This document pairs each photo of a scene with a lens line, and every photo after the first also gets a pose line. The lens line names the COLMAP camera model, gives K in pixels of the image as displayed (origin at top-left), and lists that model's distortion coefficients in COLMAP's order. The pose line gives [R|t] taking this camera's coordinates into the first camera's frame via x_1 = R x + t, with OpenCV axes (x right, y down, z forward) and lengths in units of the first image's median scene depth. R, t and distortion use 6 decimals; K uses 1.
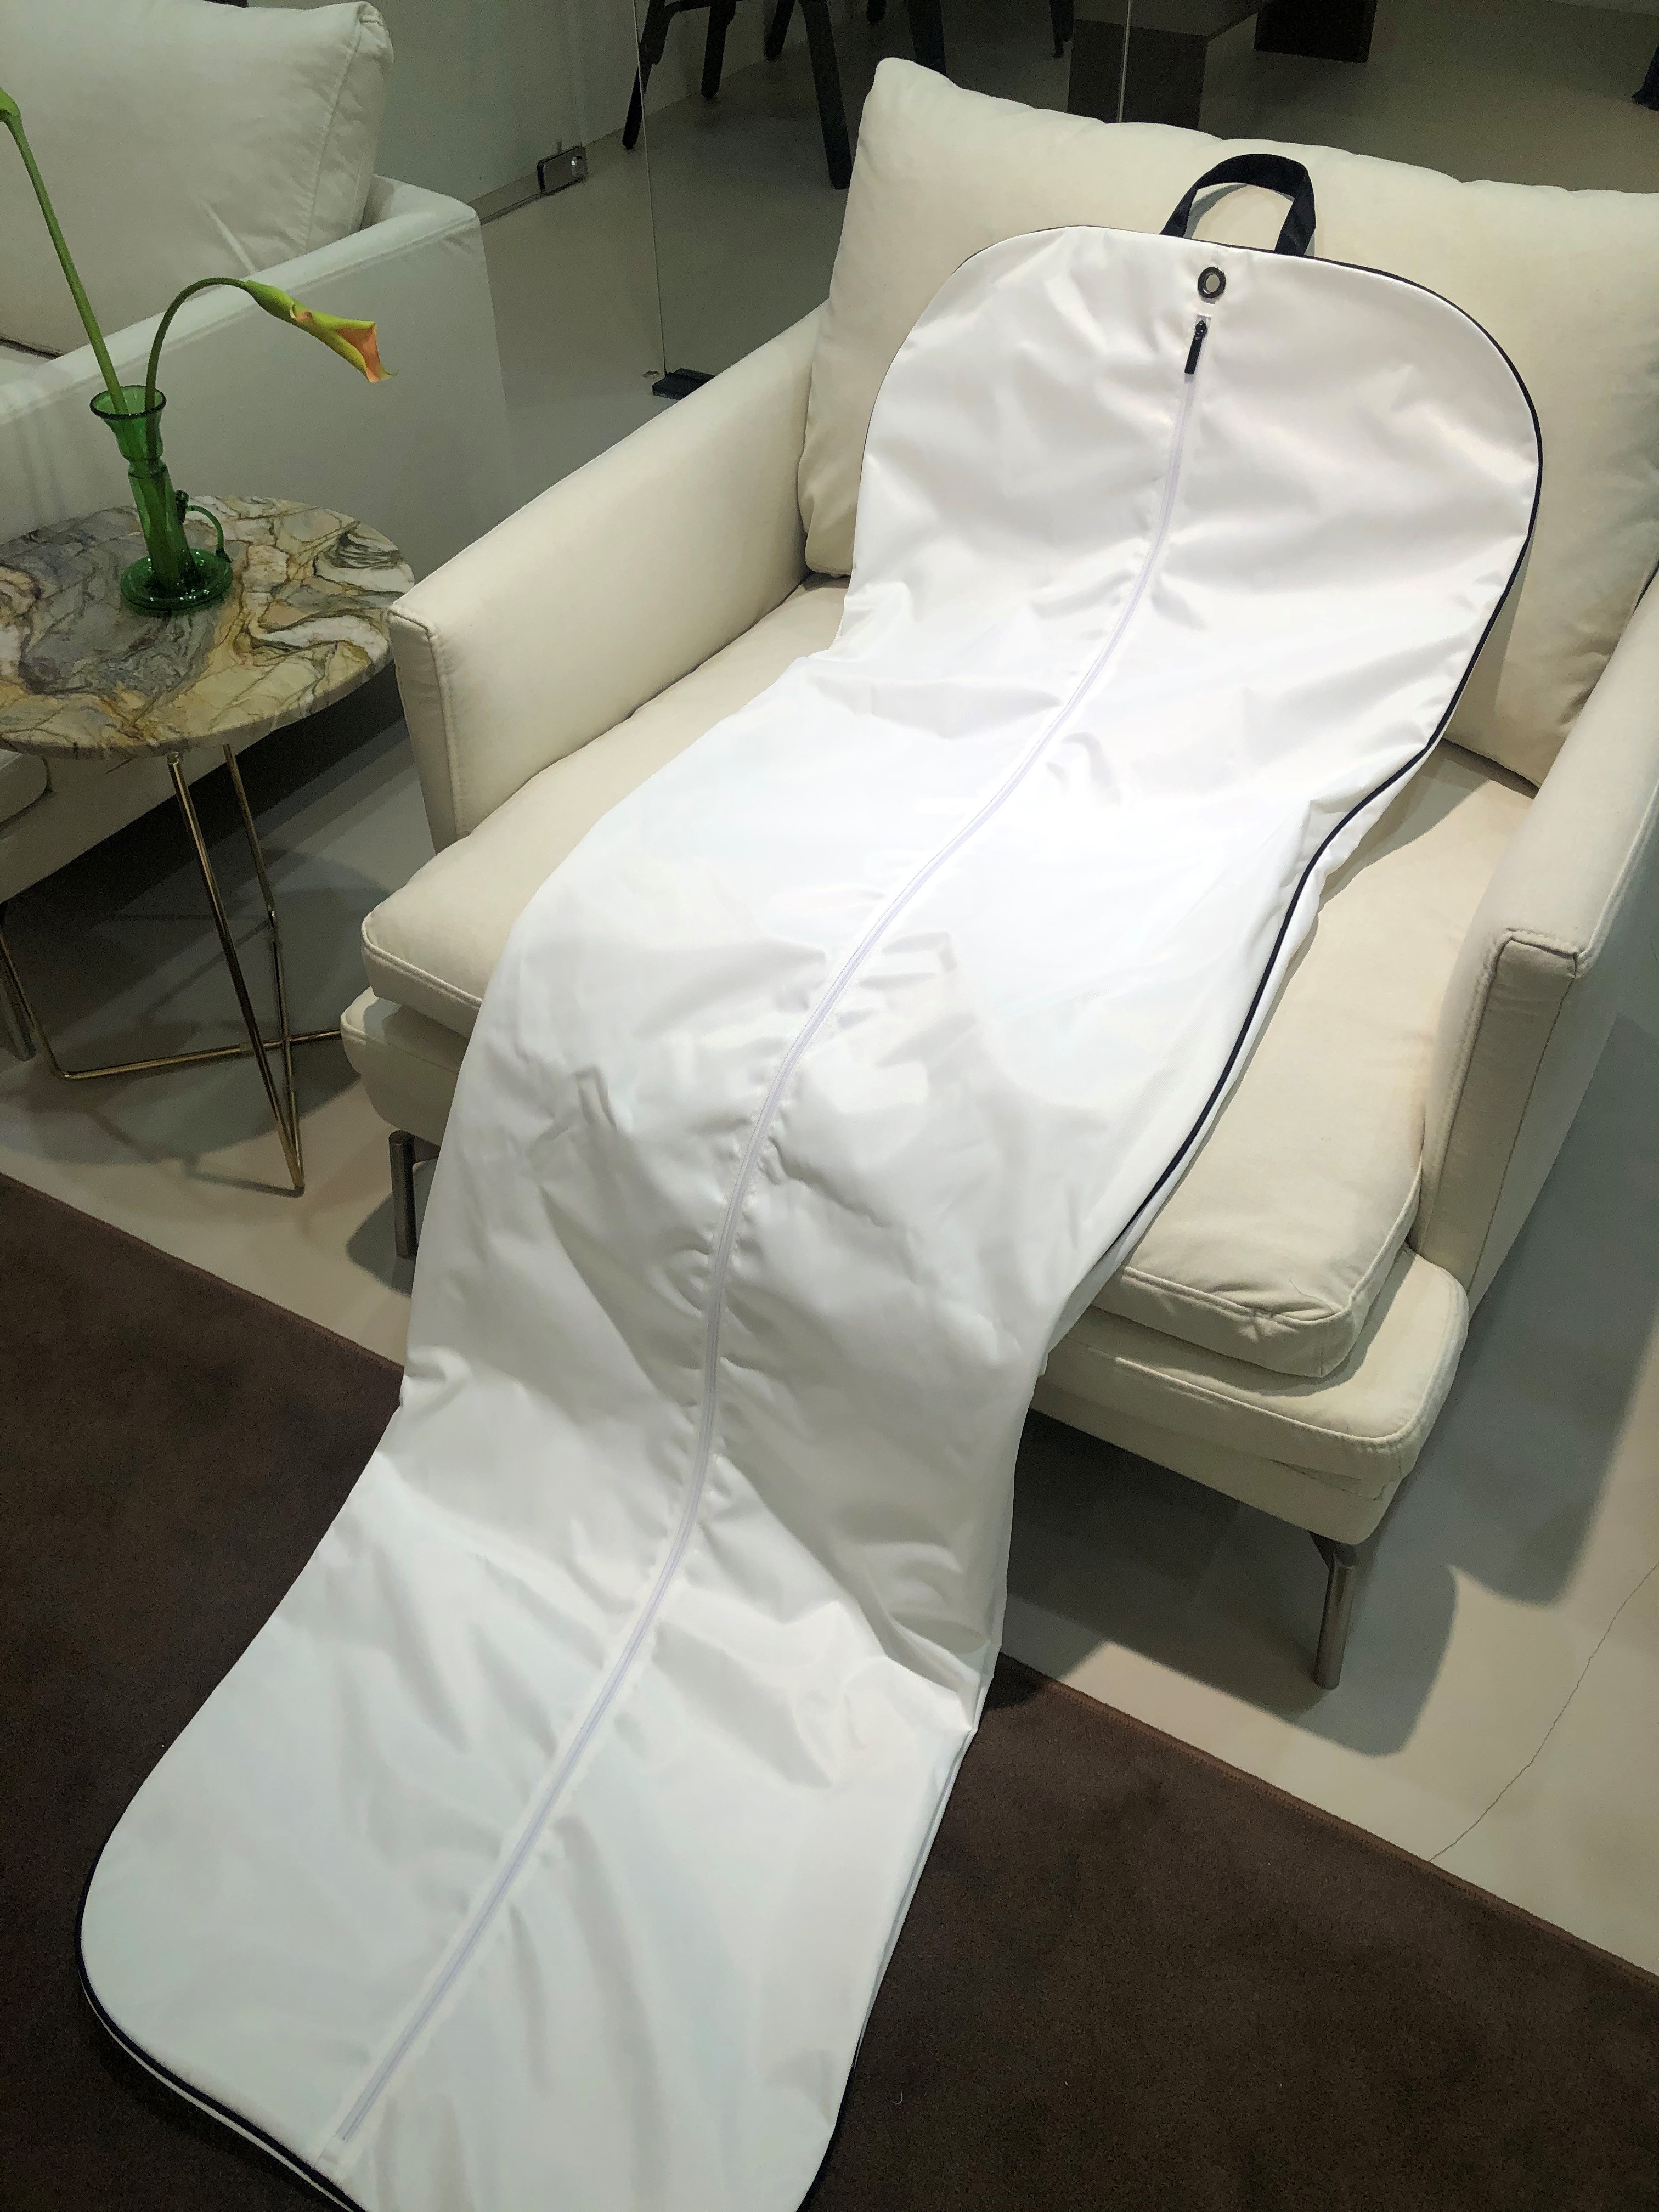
lens RADIAL K [[1804.6, 0, 827.3], [0, 1804.6, 1058.5], [0, 0, 1]] dist [0.020940, 0.010153]
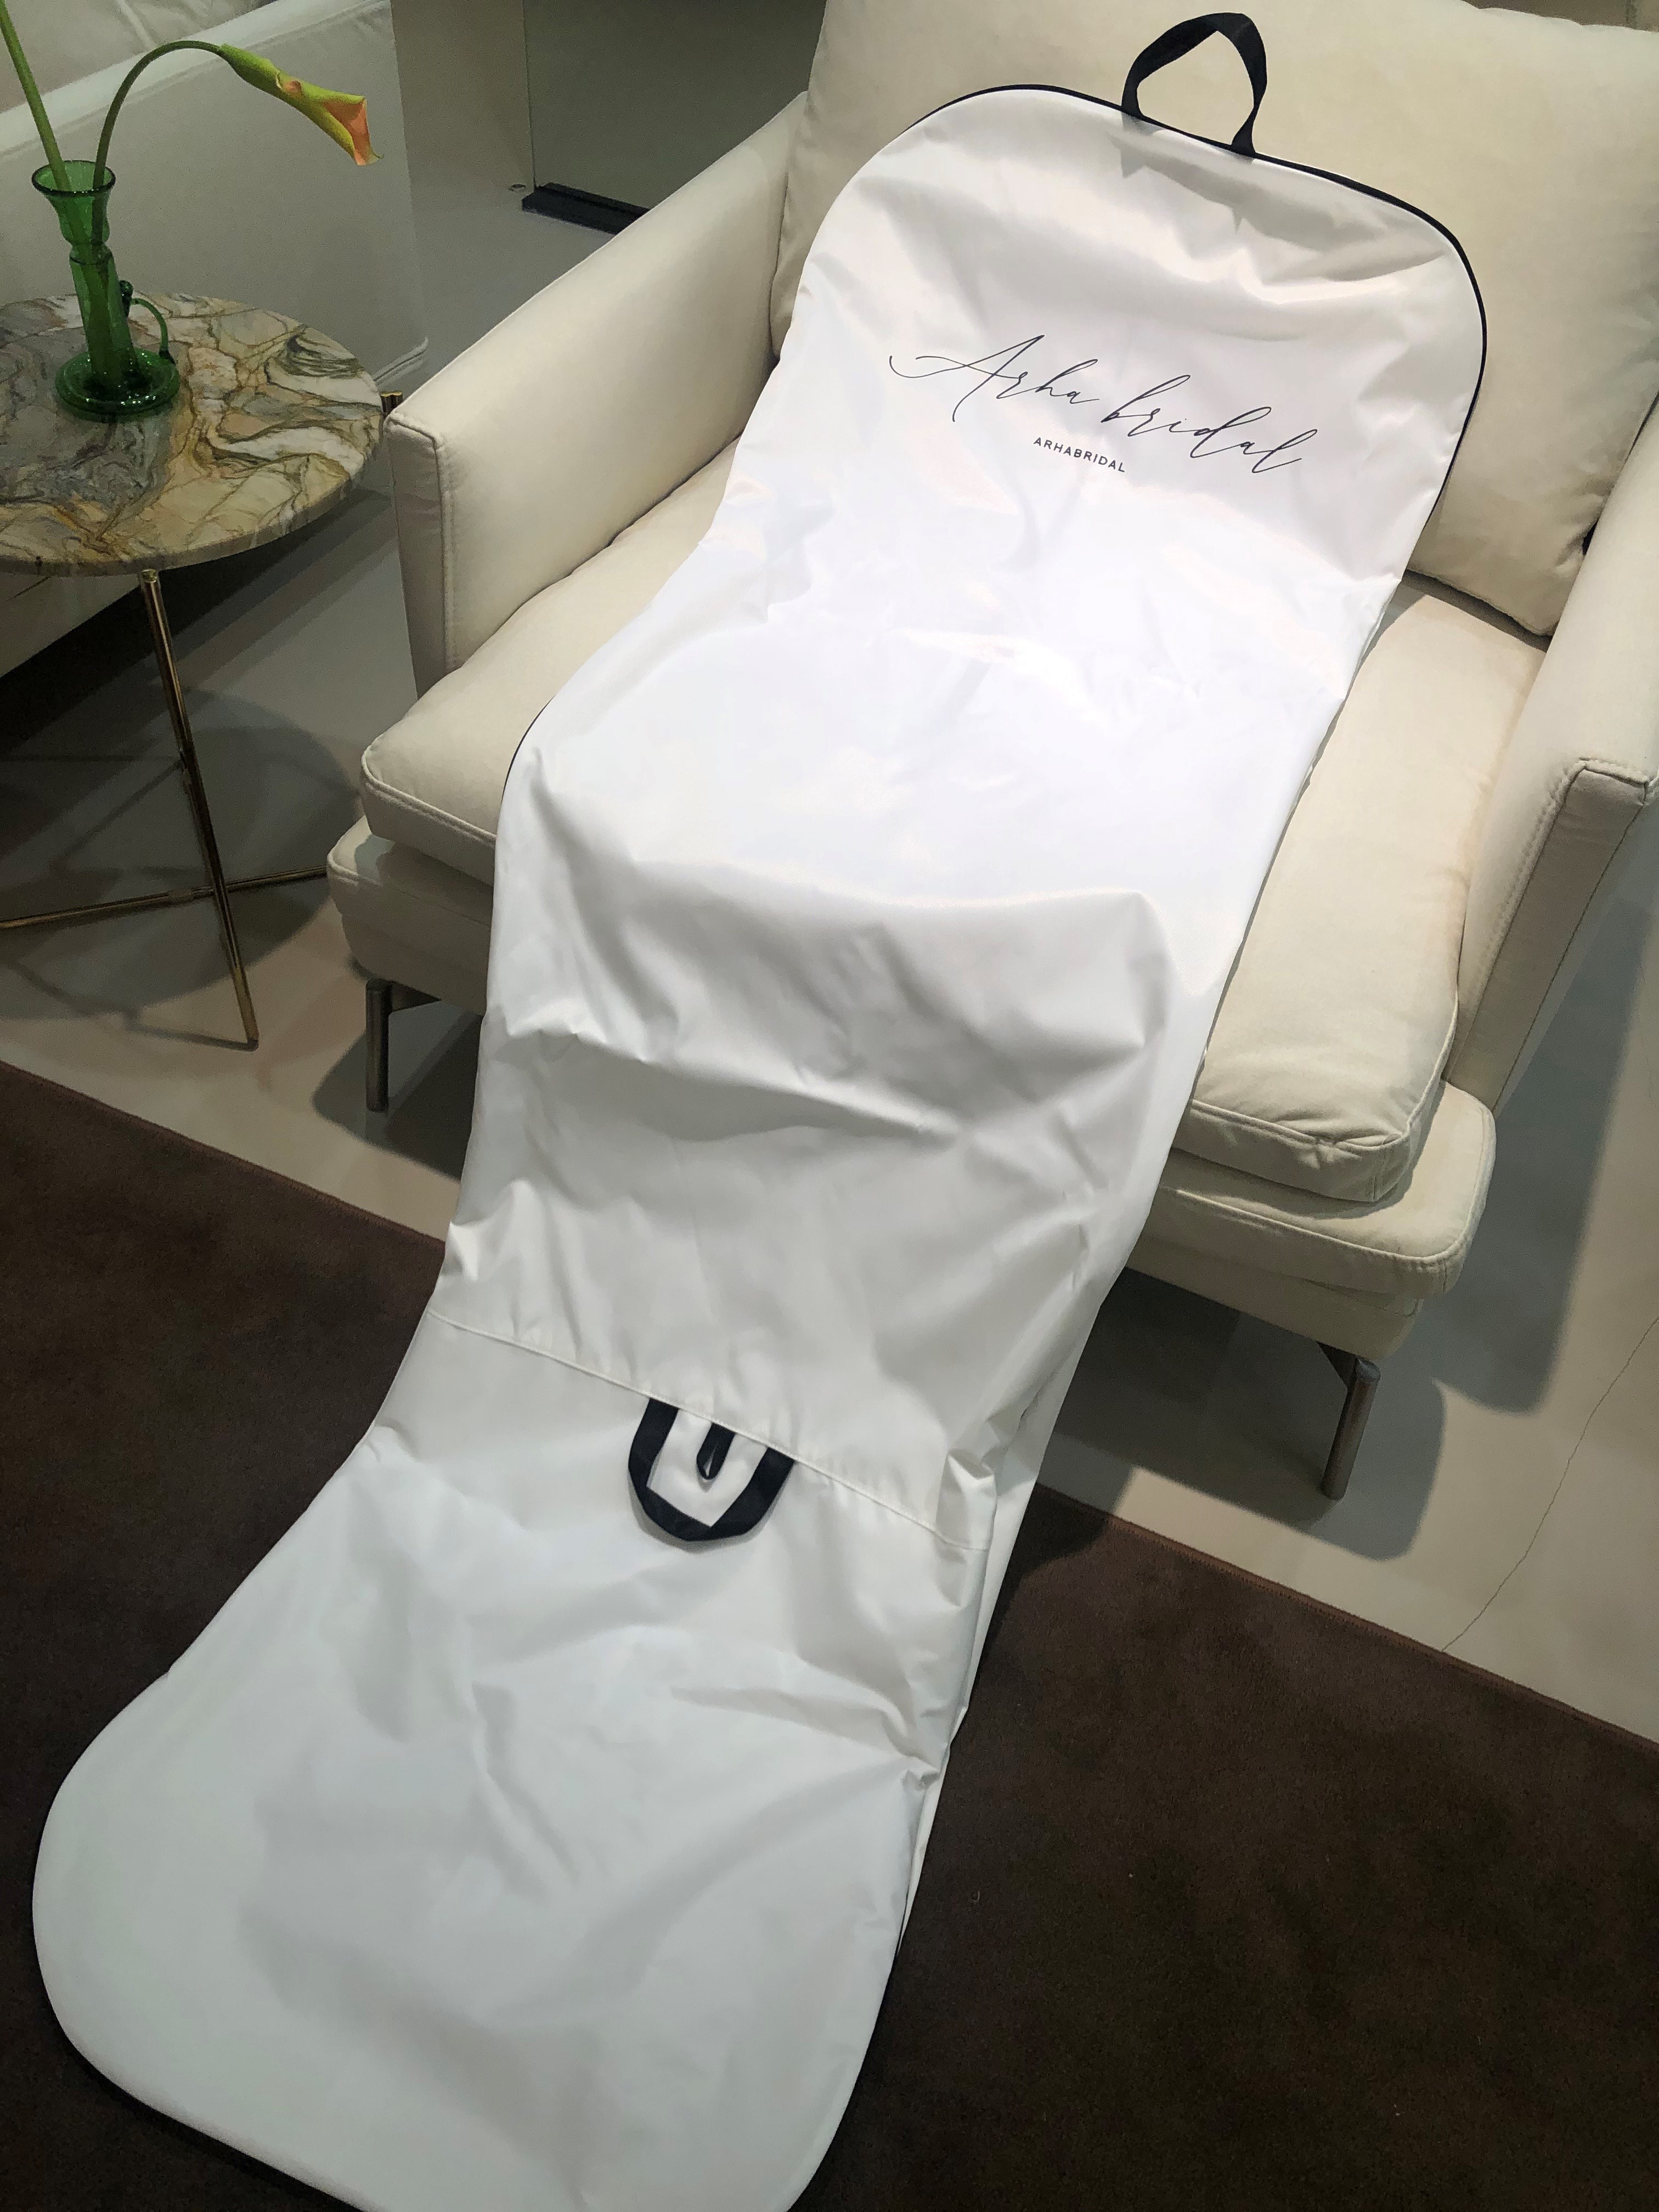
lens RADIAL K [[1804.6, 0, 827.3], [0, 1804.6, 1058.5], [0, 0, 1]] dist [0.020940, 0.010153]
pose [[0.993044, -0.014293, 0.116874, -0.119865], [0.005665, 0.997255, 0.073830, 0.013835], [-0.117608, -0.072654, 0.990399, 0.017214]]
